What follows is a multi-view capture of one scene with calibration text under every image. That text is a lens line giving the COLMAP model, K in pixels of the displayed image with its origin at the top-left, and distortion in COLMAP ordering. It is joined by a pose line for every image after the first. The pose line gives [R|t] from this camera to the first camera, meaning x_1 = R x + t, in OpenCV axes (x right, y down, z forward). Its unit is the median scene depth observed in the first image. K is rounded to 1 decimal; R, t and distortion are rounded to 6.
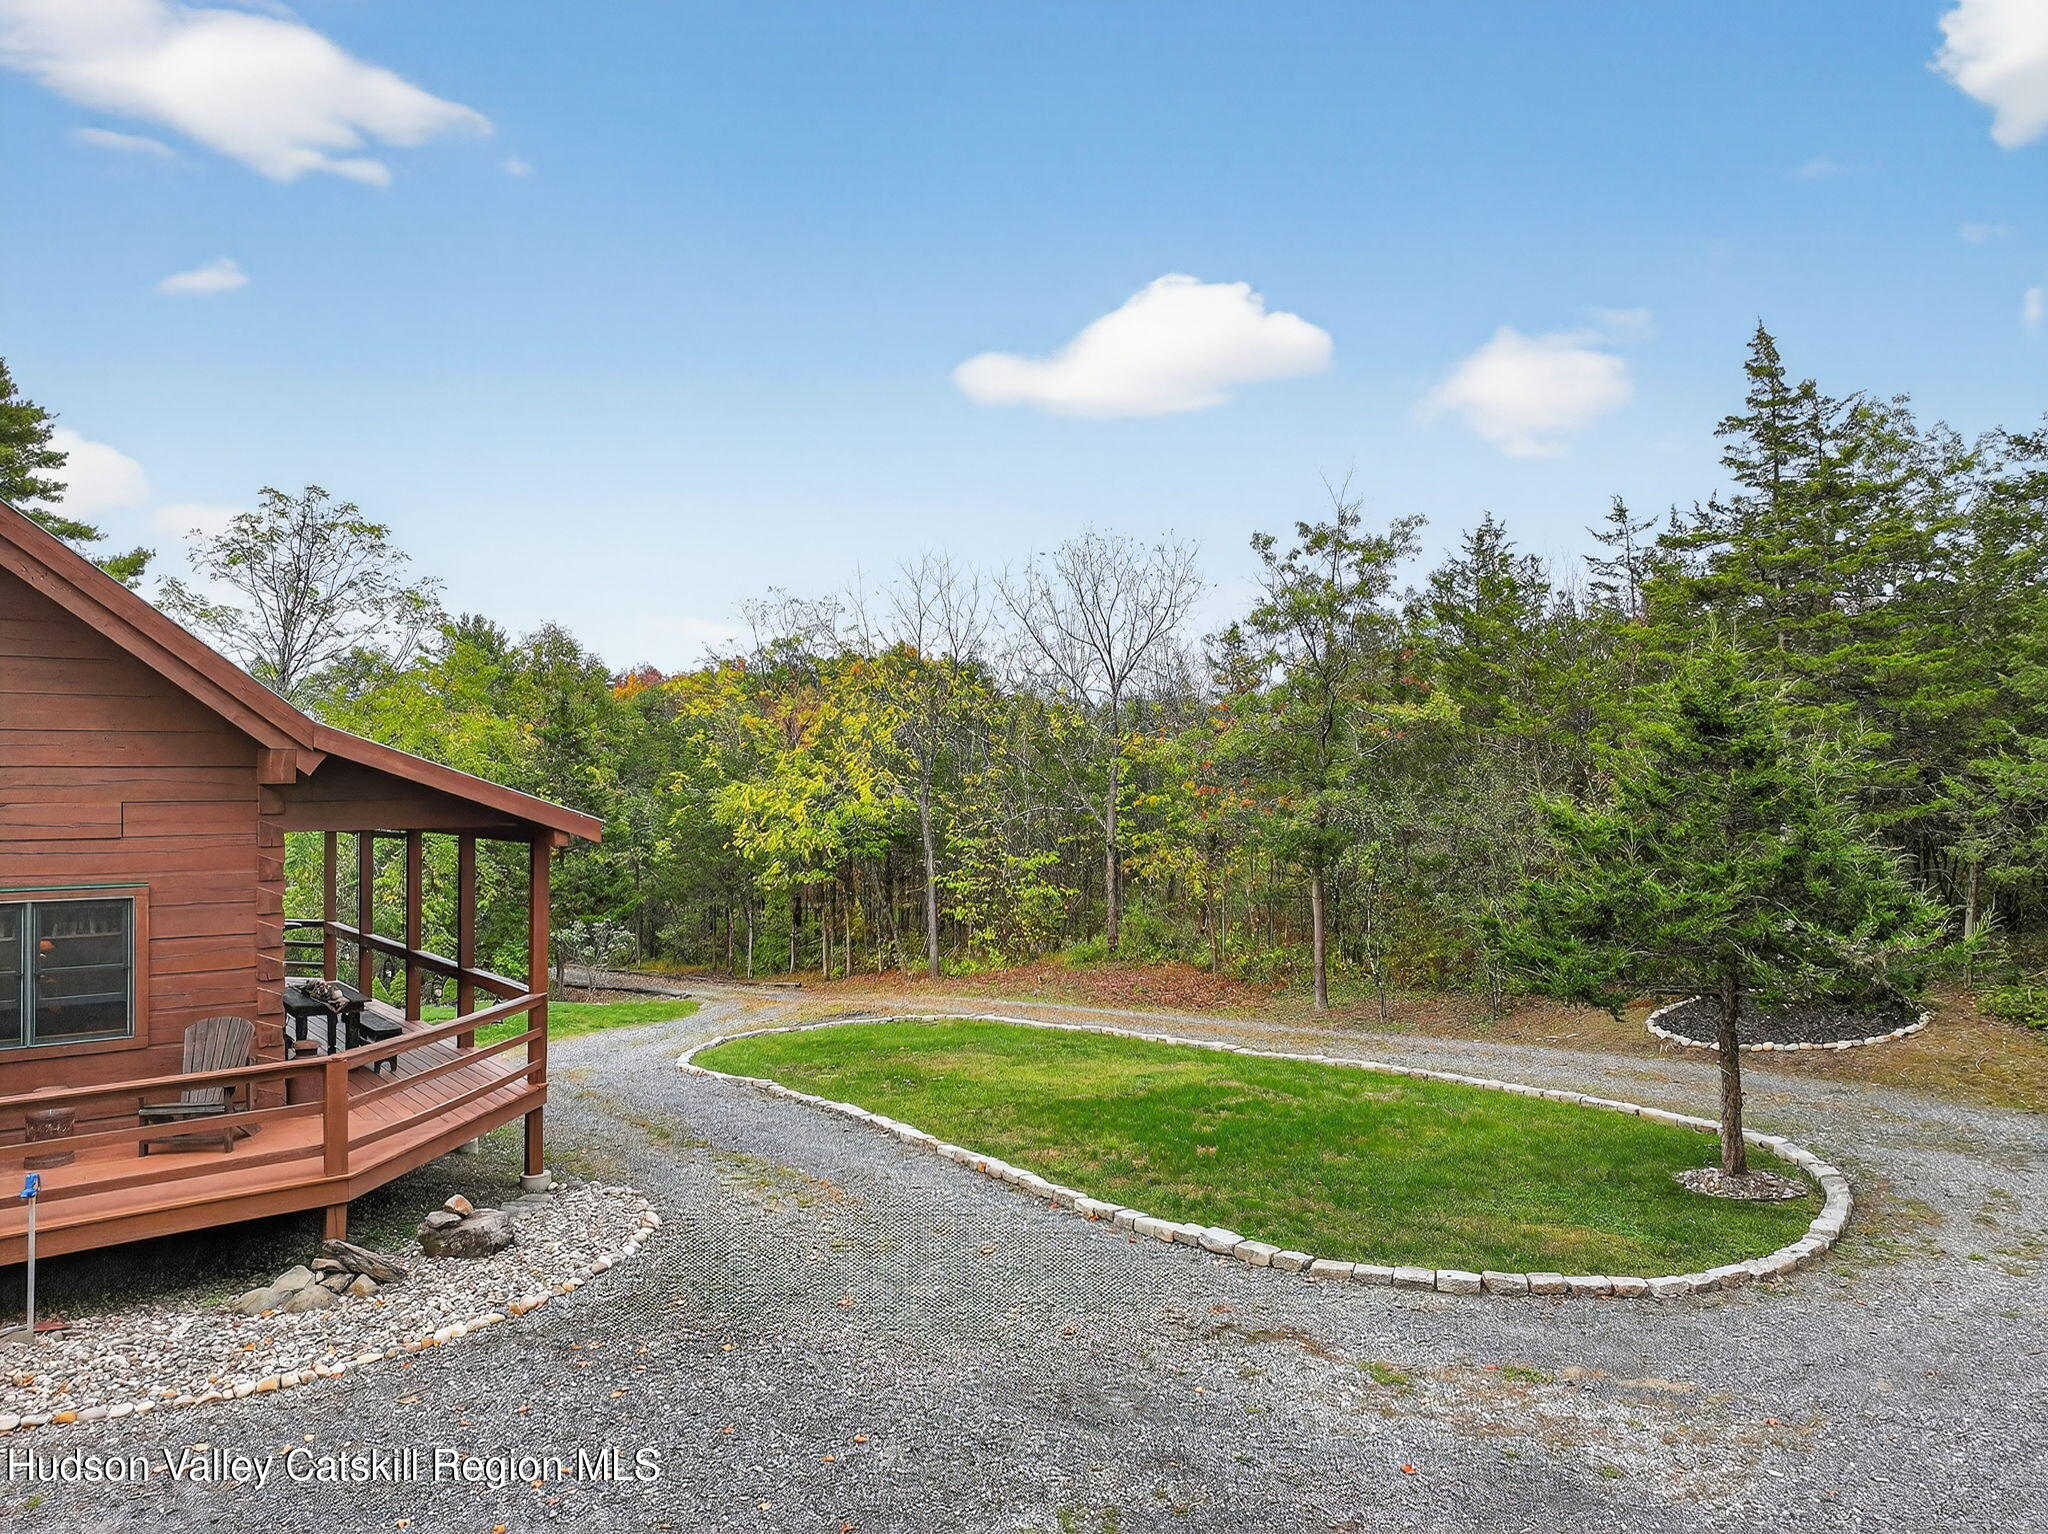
lens RADIAL K [[1430.0, 0, 1020.4], [0, 1430.0, 742.0], [0, 0, 1]] dist [-0.002063, -0.001765]
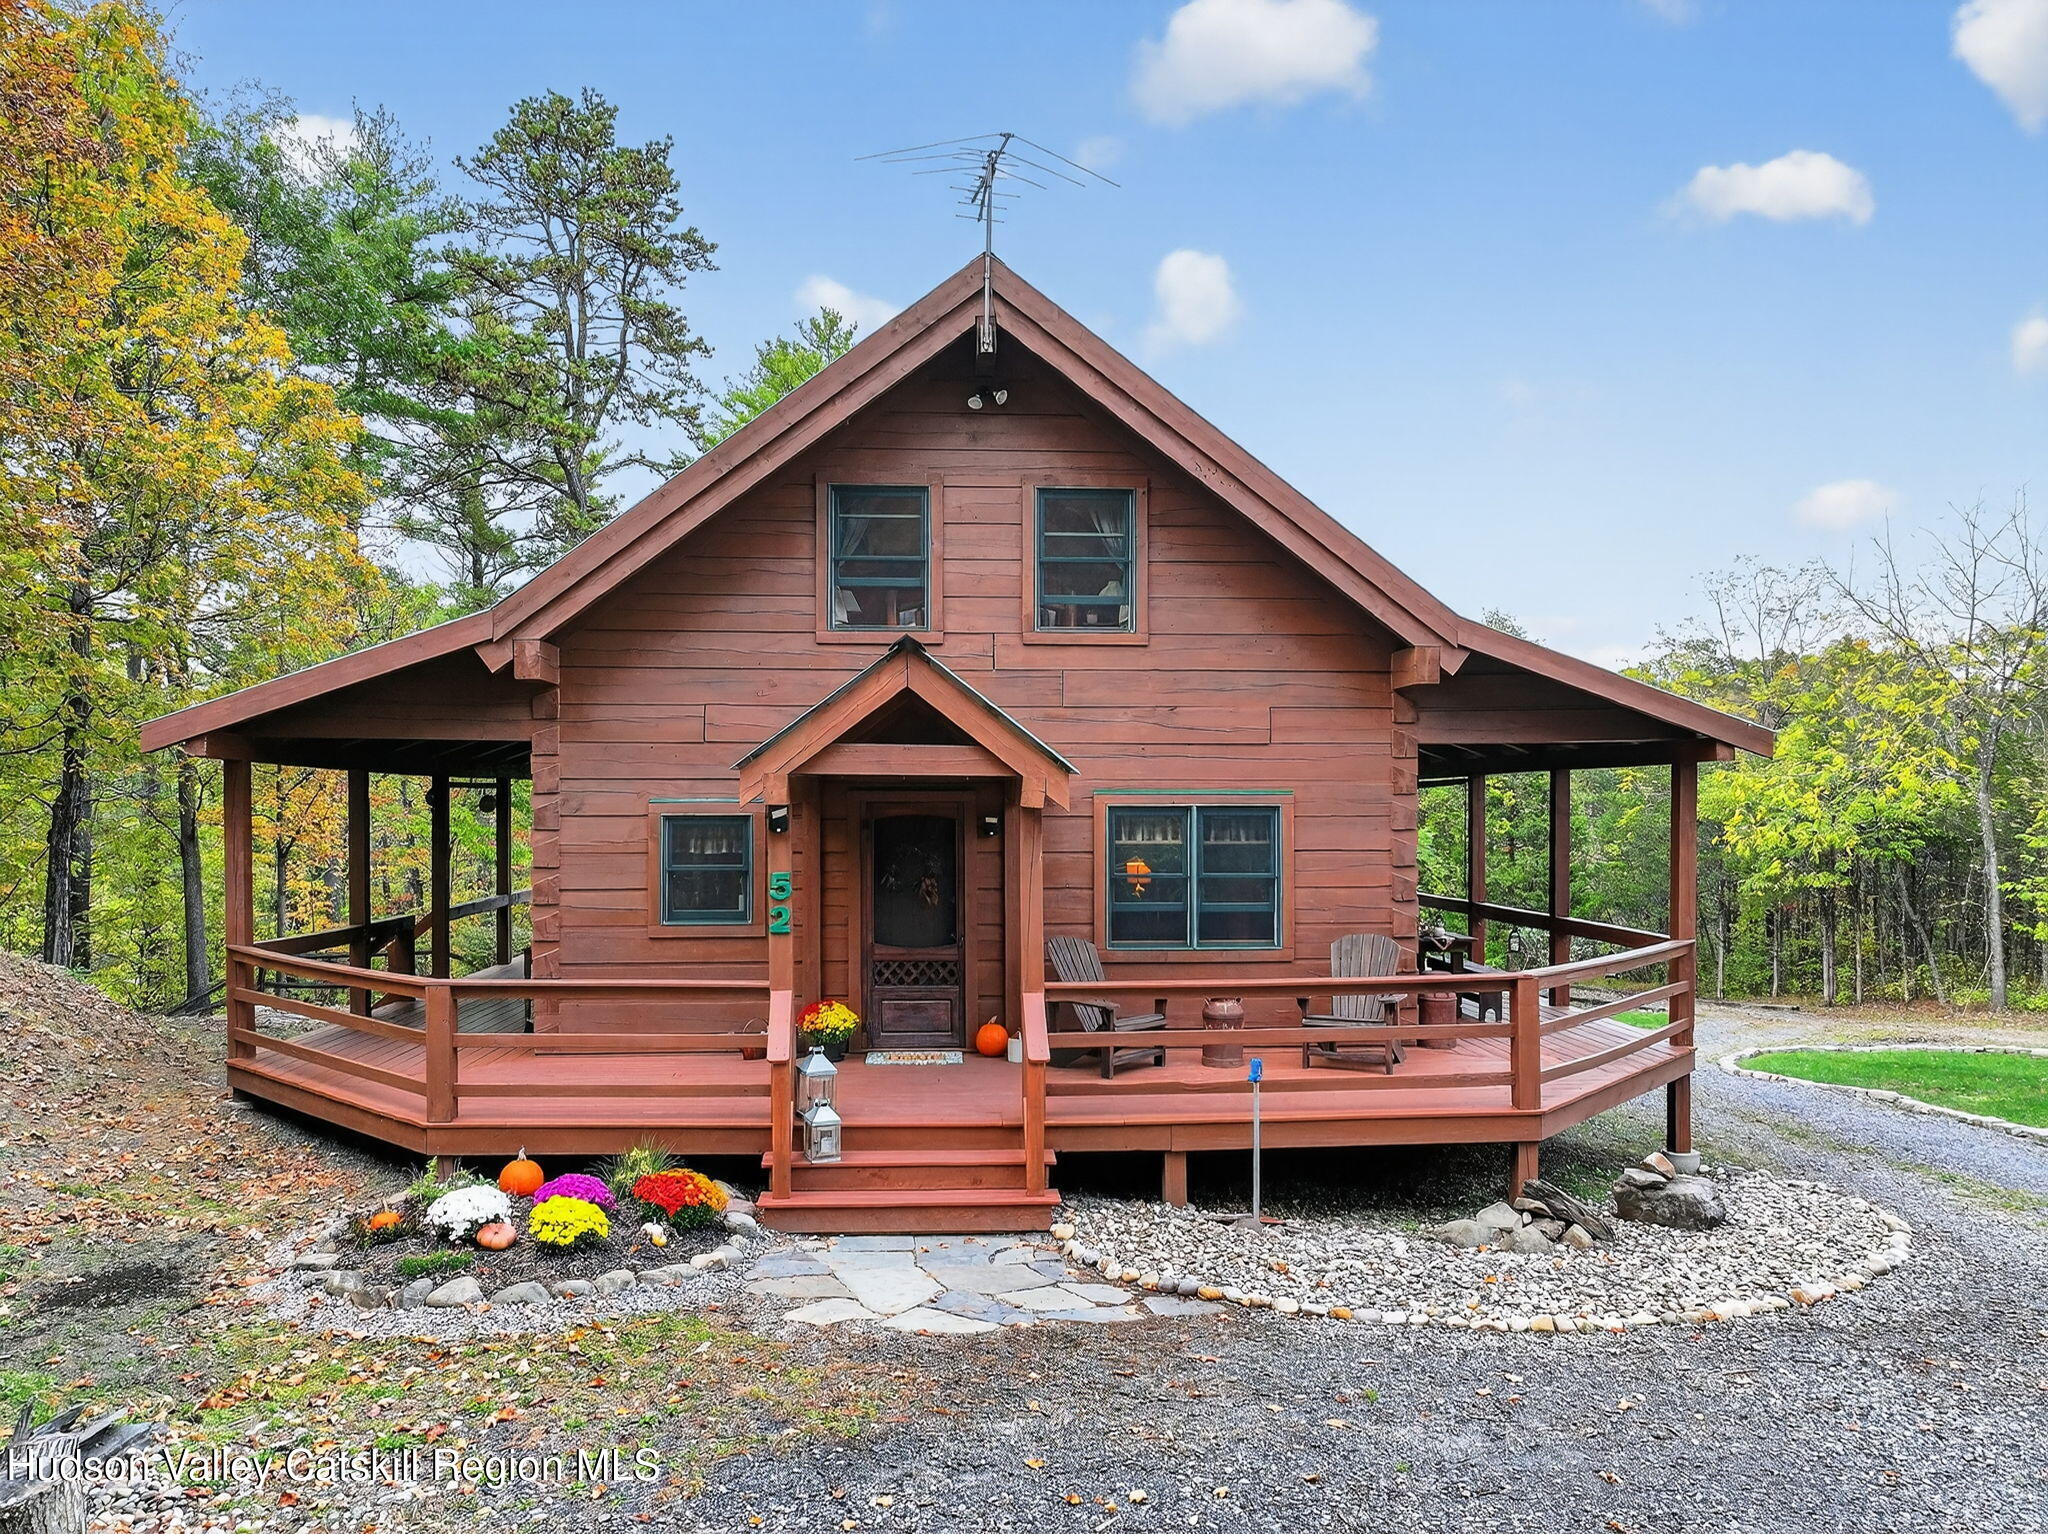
lens RADIAL K [[1454.3, 0, 1022.8], [0, 1454.3, 777.2], [0, 0, 1]] dist [0.003964, 0.005751]
pose [[0.828347, -0.008823, -0.560147, -0.211887], [0.014769, 0.999872, 0.006090, 0.081440], [0.560021, -0.013317, 0.828371, 0.078662]]
